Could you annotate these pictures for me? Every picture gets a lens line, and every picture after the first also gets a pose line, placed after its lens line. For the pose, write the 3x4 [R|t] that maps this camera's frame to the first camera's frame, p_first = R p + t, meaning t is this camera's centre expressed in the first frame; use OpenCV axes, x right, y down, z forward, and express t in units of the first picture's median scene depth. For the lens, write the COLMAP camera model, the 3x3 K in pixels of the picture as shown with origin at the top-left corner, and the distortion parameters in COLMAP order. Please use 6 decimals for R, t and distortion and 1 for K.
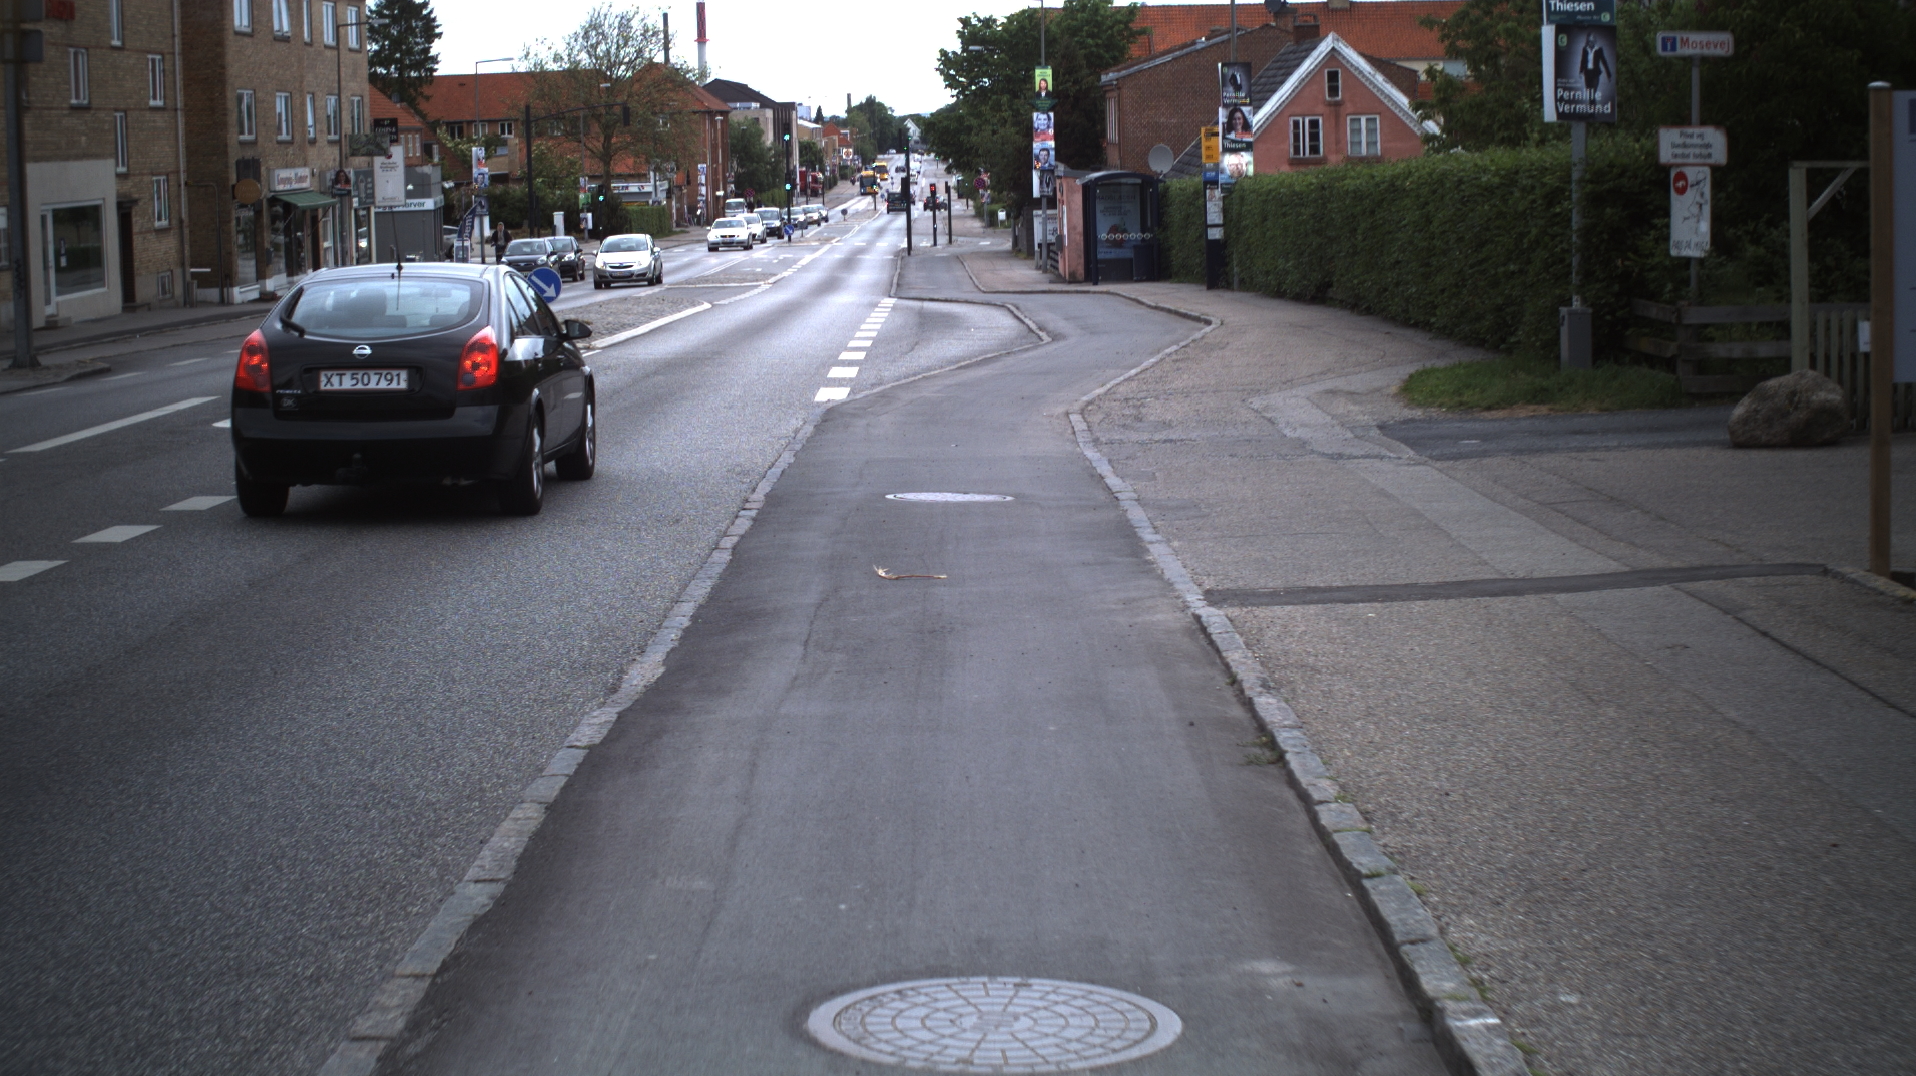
lens RADIAL K [[3592.9, 0, 958.0], [0, 3592.9, 538.0], [0, 0, 1]] dist [-0.288798, 0.380054]
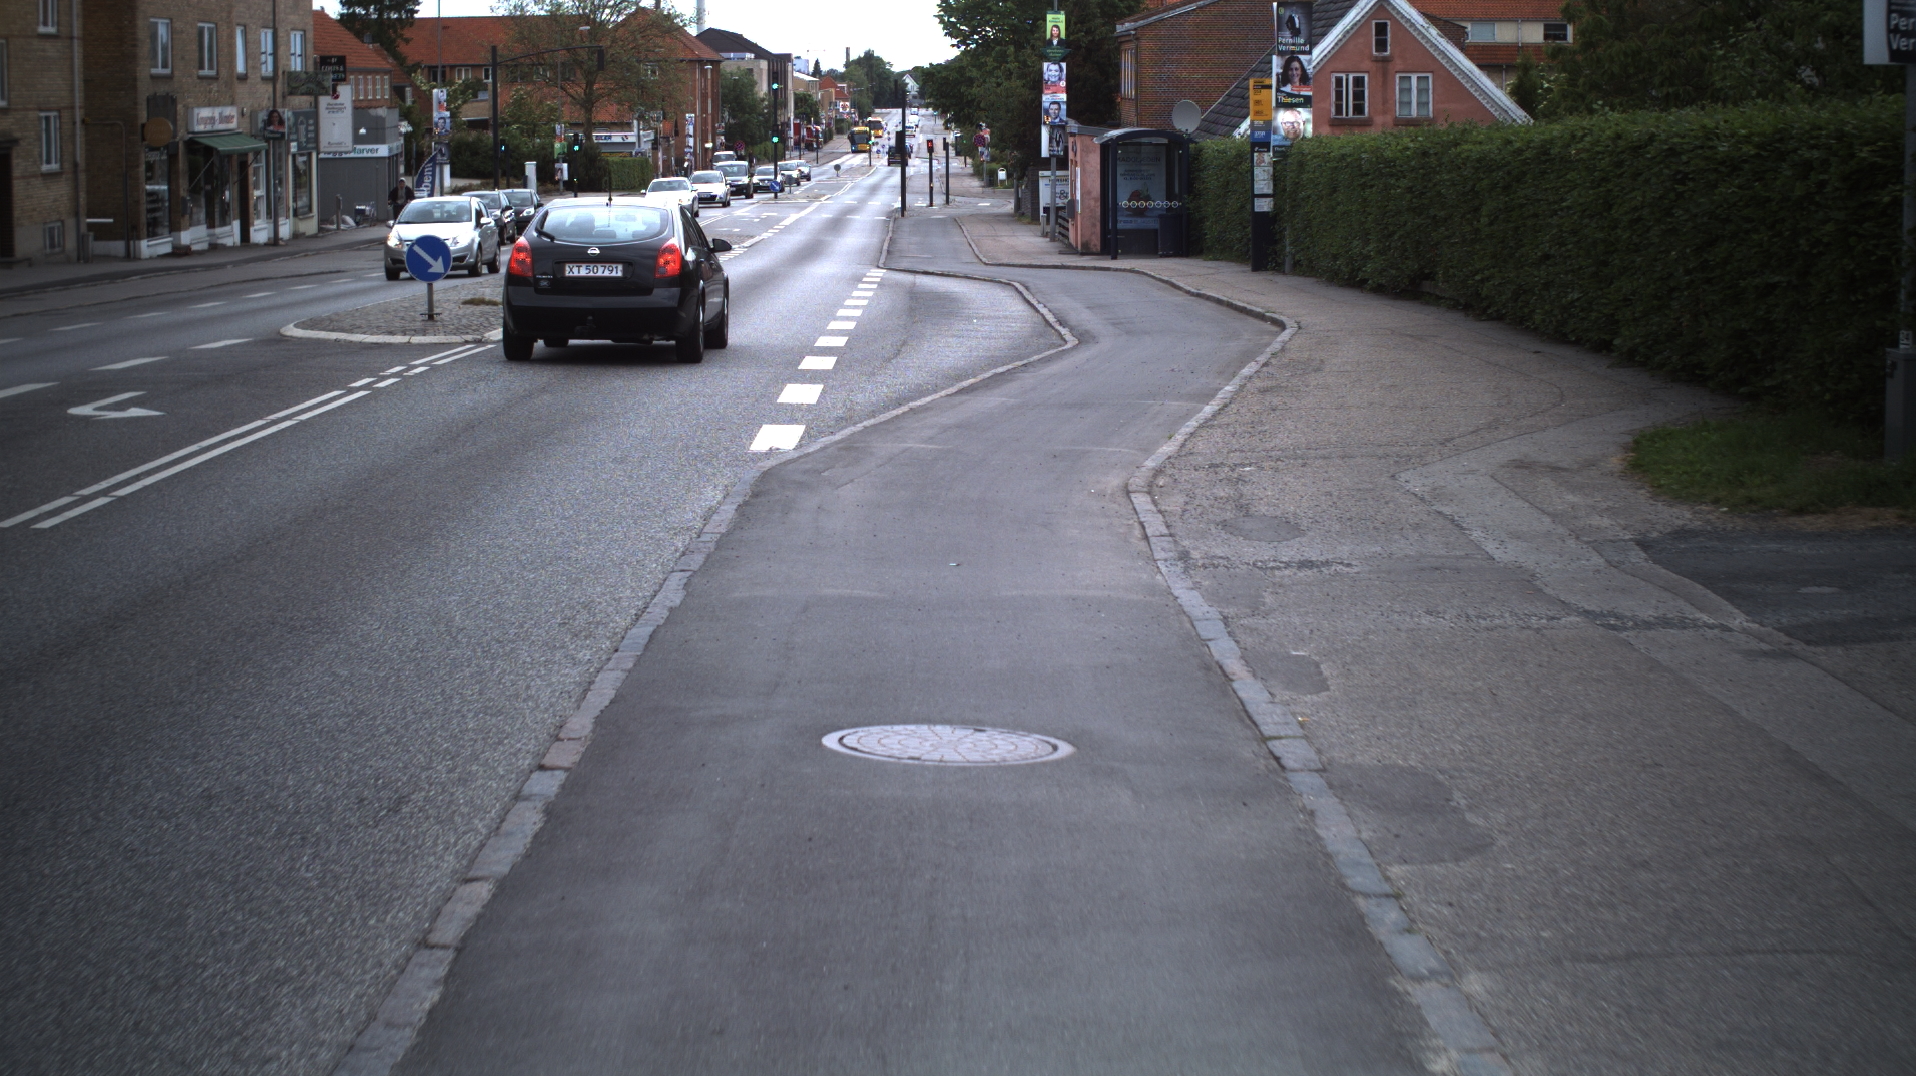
lens RADIAL K [[3592.9, 0, 958.0], [0, 3592.9, 538.0], [0, 0, 1]] dist [-0.288798, 0.380054]
pose [[0.999774, 0.021024, 0.003055, -0.000691], [-0.021059, 0.999708, 0.011866, -0.010486], [-0.002805, -0.011928, 0.999925, 0.108826]]
